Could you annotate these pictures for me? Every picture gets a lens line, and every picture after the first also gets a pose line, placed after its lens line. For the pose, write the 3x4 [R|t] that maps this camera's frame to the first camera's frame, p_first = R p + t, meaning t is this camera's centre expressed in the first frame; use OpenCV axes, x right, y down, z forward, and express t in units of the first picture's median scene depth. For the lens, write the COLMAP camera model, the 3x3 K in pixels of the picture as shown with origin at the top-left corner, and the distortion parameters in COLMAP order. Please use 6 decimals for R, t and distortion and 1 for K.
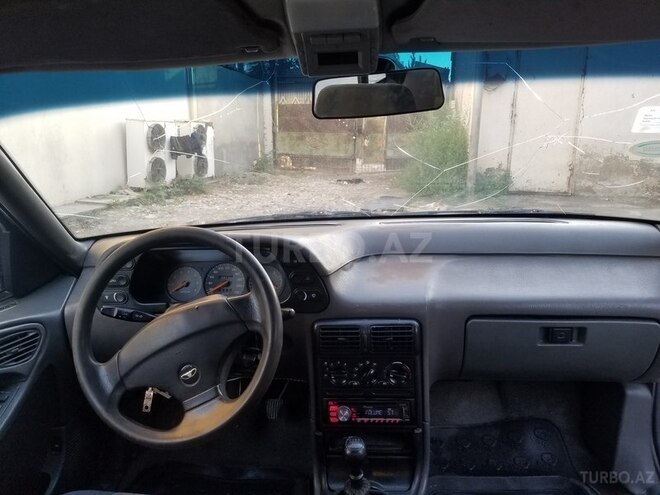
lens RADIAL K [[508.1, 0, 330.0], [0, 508.1, 247.5], [0, 0, 1]] dist [0.062983, -0.094318]
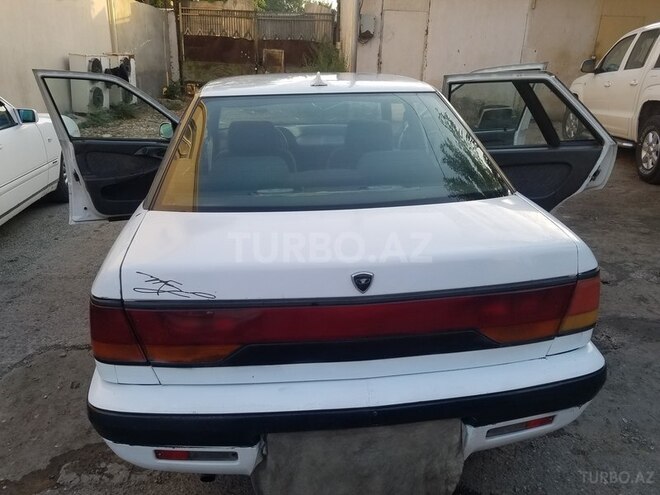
lens RADIAL K [[508.1, 0, 330.0], [0, 508.1, 247.5], [0, 0, 1]] dist [0.062983, -0.094318]
pose [[0.979079, -0.041761, 0.199150, -0.045262], [0.013897, 0.990151, 0.139309, 0.027765], [-0.203006, -0.133627, 0.970017, -0.251167]]
